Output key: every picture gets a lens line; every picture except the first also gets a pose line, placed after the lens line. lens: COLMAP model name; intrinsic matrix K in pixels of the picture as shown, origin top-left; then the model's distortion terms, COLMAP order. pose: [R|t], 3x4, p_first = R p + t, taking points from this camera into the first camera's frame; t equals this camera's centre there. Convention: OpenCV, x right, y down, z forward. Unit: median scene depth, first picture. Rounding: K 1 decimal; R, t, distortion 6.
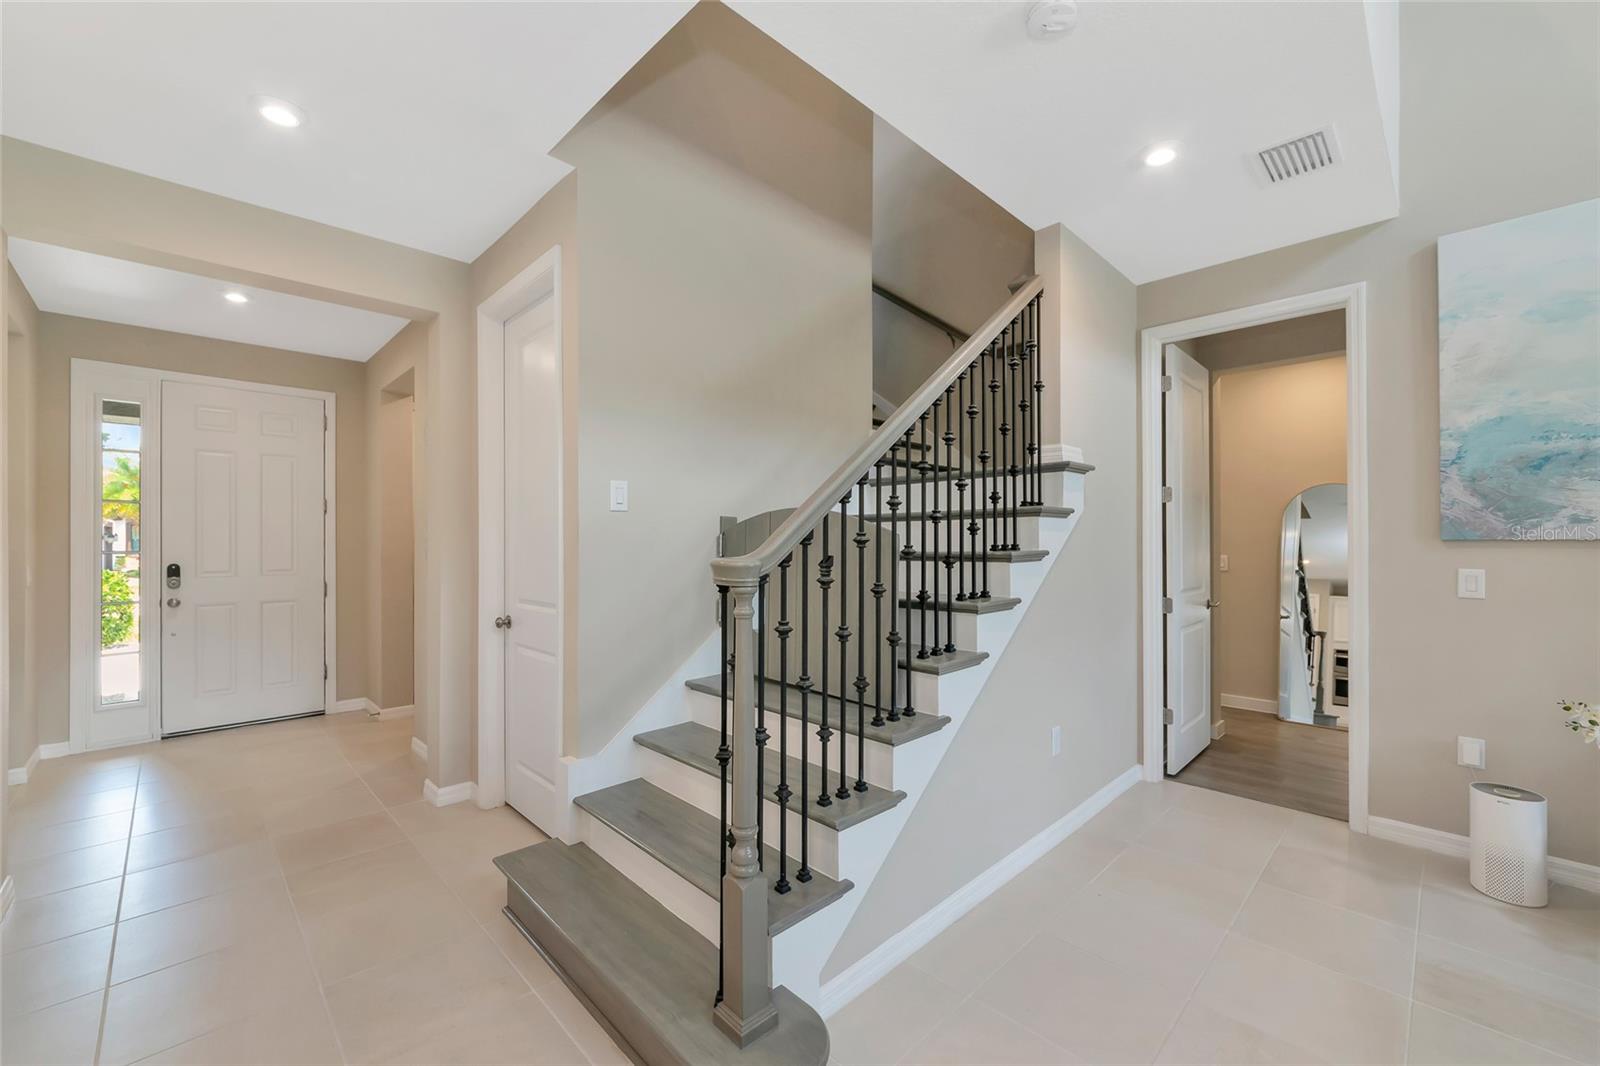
lens RADIAL K [[634.2, 0, 792.0], [0, 634.2, 538.2], [0, 0, 1]] dist [-0.004908, 0.000665]
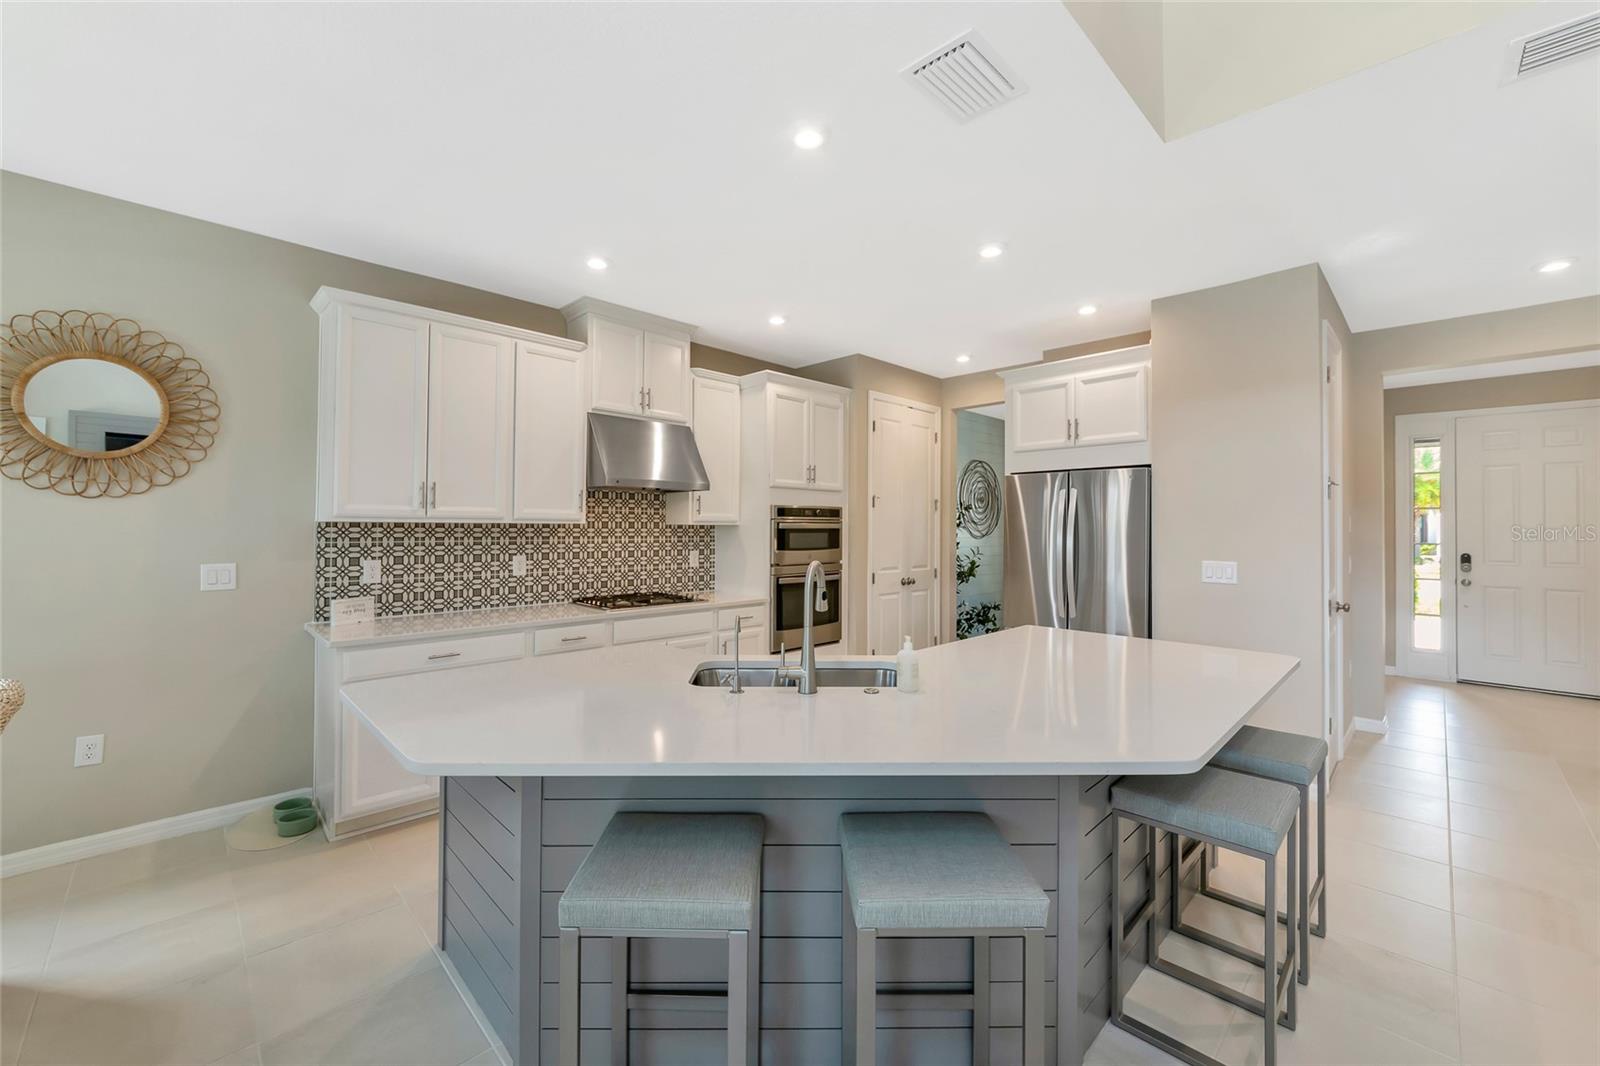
lens RADIAL K [[634.2, 0, 785.3], [0, 634.2, 515.6], [0, 0, 1]] dist [-0.004908, 0.000665]
pose [[0.000364, -0.012275, -0.999925, 0.569521], [-0.005198, 0.999911, -0.012277, -0.023044], [0.999986, 0.005202, 0.000300, -0.711772]]
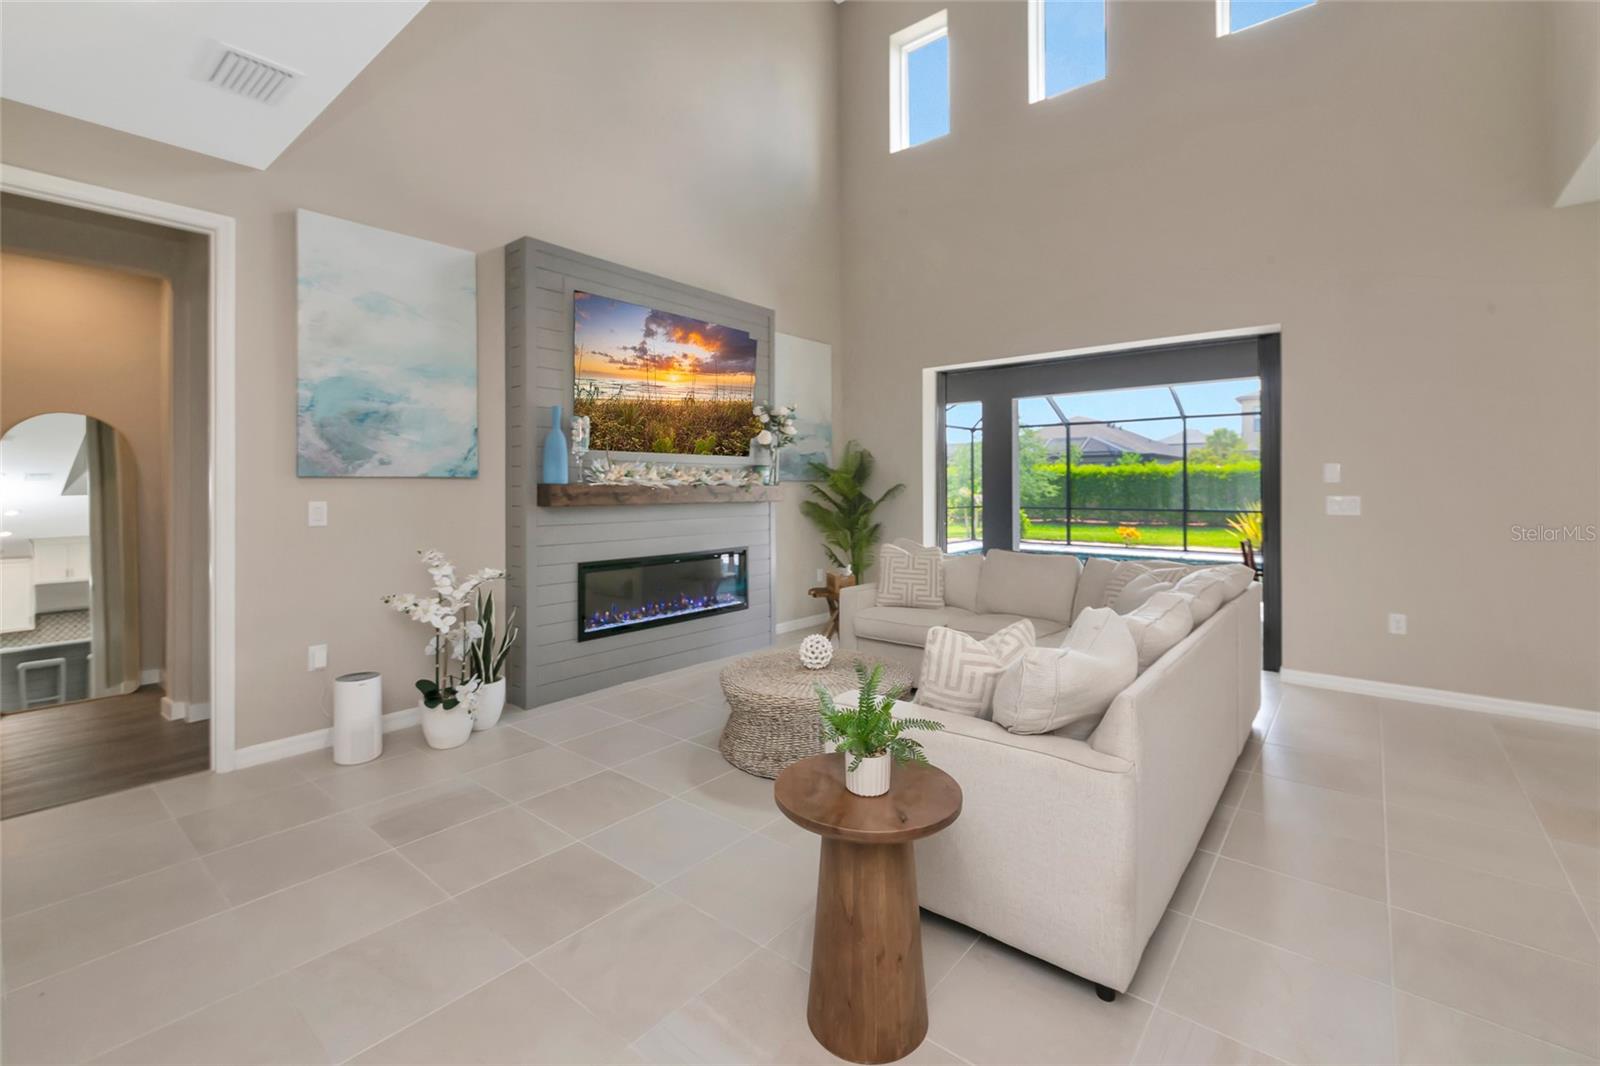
lens RADIAL K [[686.3, 0, 797.9], [0, 686.3, 482.0], [0, 0, 1]] dist [-0.004599, 0.002652]
pose [[-0.108273, 0.007494, 0.994093, -0.293723], [0.002634, 0.999970, -0.007251, 0.024534], [-0.994118, 0.001833, -0.108290, 0.255206]]
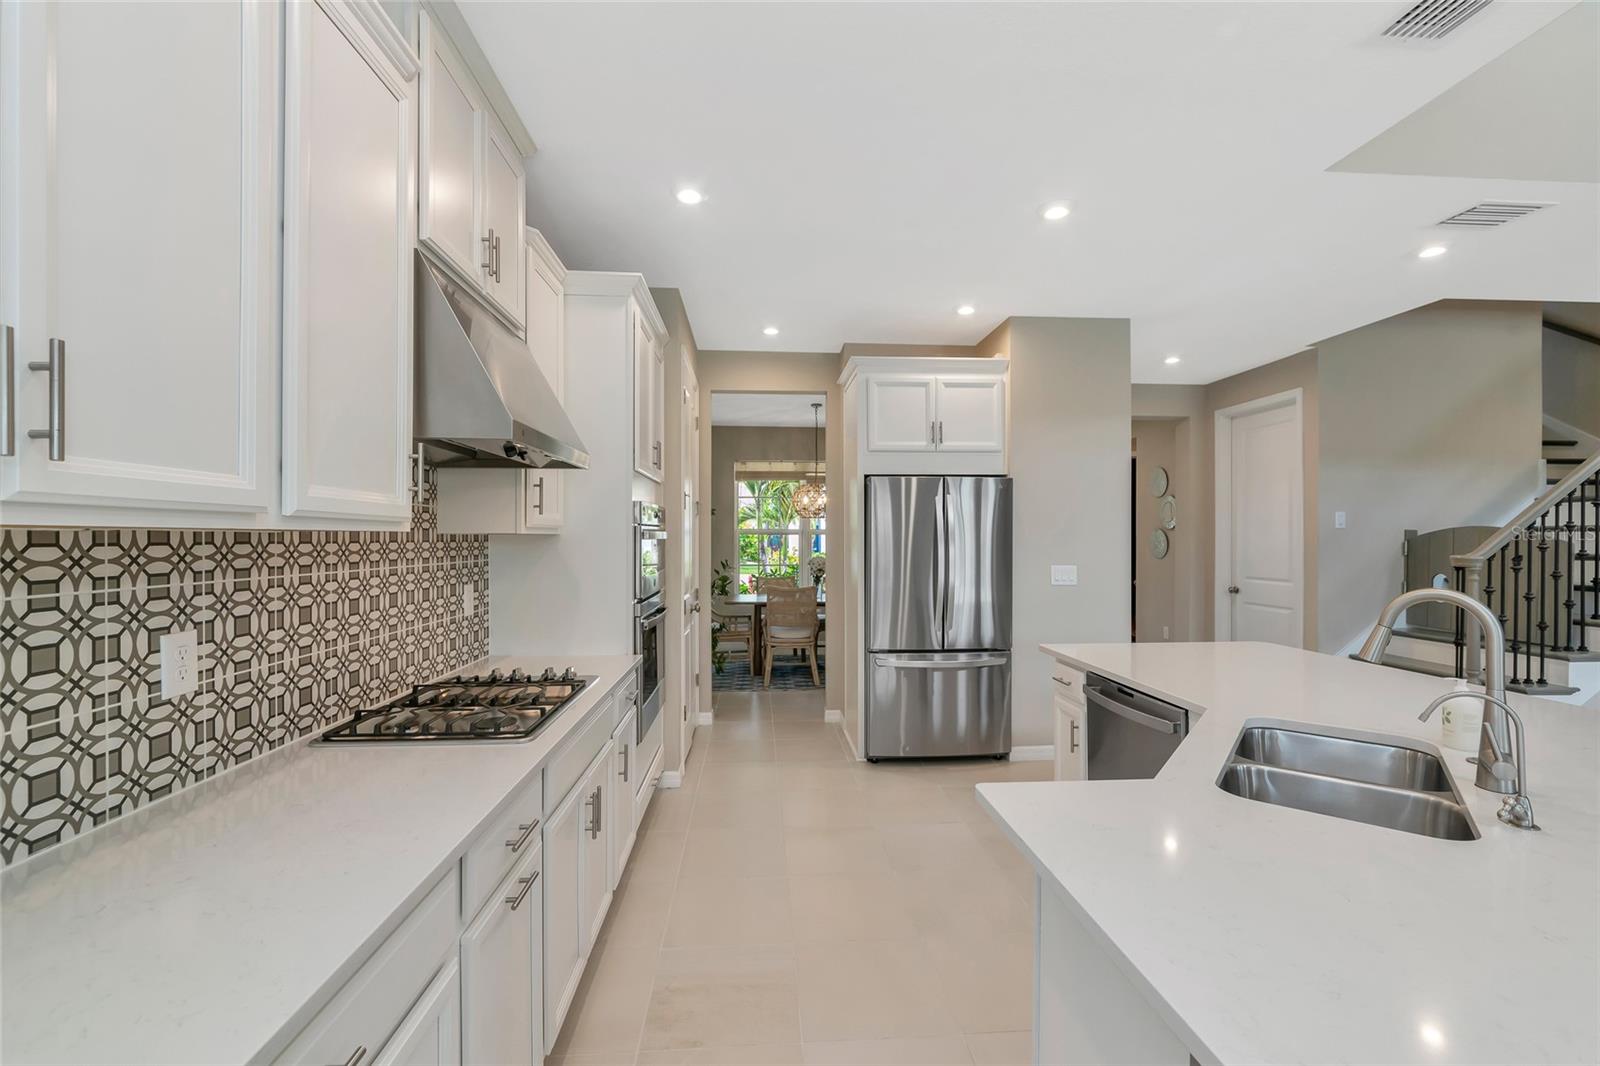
lens RADIAL K [[670.0, 0, 794.6], [0, 670.0, 538.5], [0, 0, 1]] dist [0.001578, -0.000422]
pose [[0.770355, 0.007042, -0.637577, -0.244684], [-0.004207, 0.999973, 0.005962, -0.018962], [0.637602, -0.001910, 0.770364, -1.422544]]
